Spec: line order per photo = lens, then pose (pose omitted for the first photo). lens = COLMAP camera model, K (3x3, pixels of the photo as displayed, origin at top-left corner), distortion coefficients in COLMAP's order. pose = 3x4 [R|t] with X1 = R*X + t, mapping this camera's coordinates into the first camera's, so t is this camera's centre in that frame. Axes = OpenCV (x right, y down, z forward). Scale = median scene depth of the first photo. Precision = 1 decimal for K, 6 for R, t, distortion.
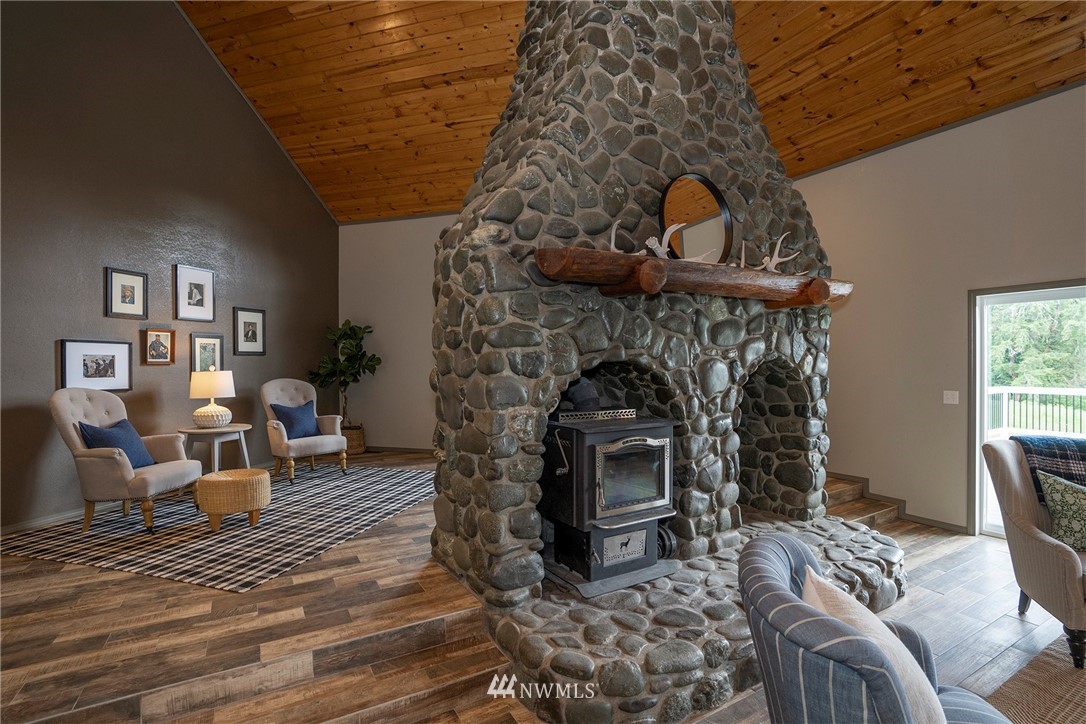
lens RADIAL K [[505.6, 0, 540.5], [0, 505.6, 357.4], [0, 0, 1]] dist [-0.056212, 0.024737]
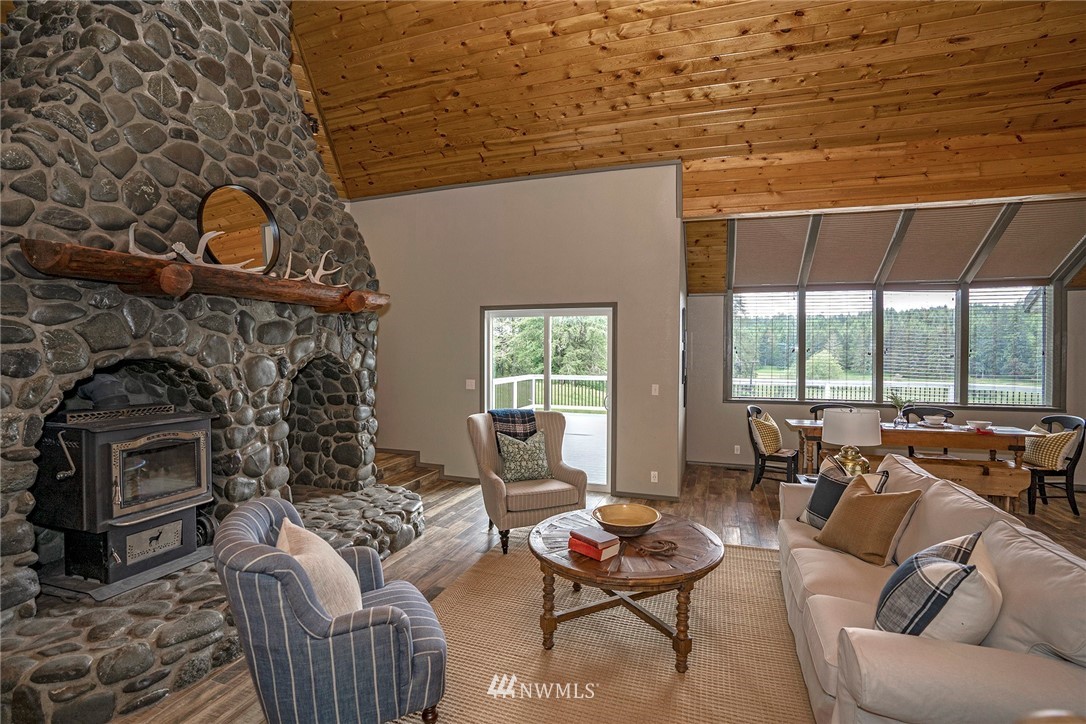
lens RADIAL K [[505.6, 0, 540.5], [0, 505.6, 357.4], [0, 0, 1]] dist [-0.056212, 0.024737]
pose [[0.763156, 0.004449, 0.646199, 0.116119], [-0.016514, 0.999784, 0.012621, -0.019747], [-0.646004, -0.020303, 0.763064, -0.253948]]
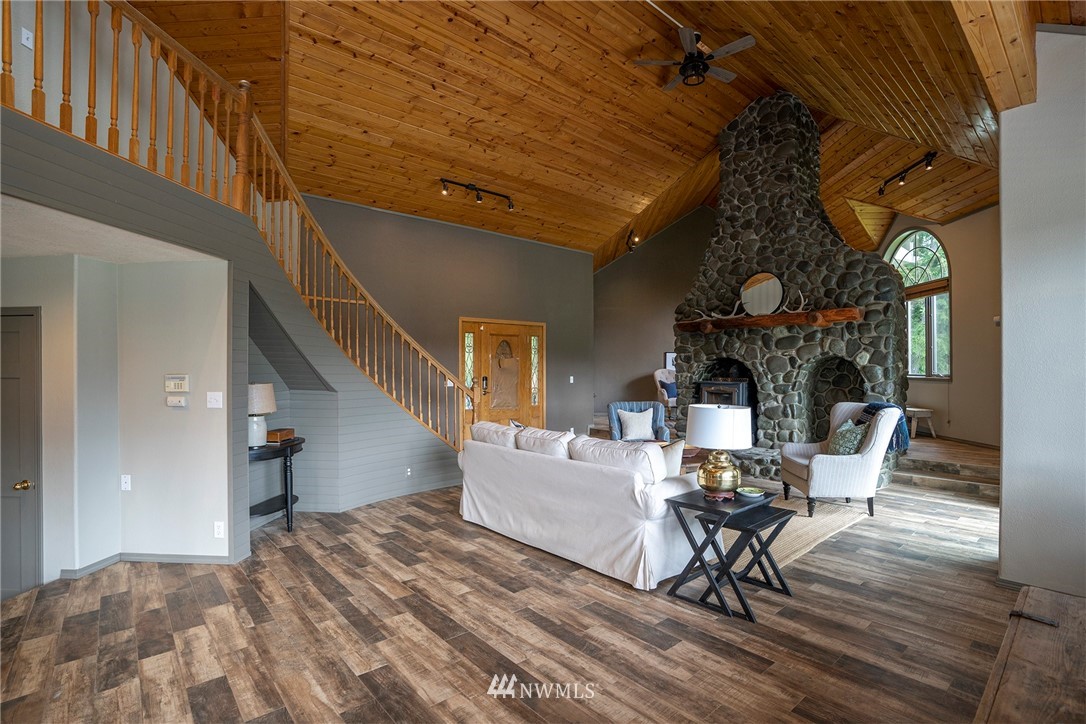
lens RADIAL K [[505.6, 0, 540.5], [0, 505.6, 357.4], [0, 0, 1]] dist [-0.056212, 0.024737]
pose [[0.202005, -0.011498, -0.979317, 2.364515], [0.009347, 0.999908, -0.009812, 0.022295], [0.979340, -0.007172, 0.202094, -0.403308]]
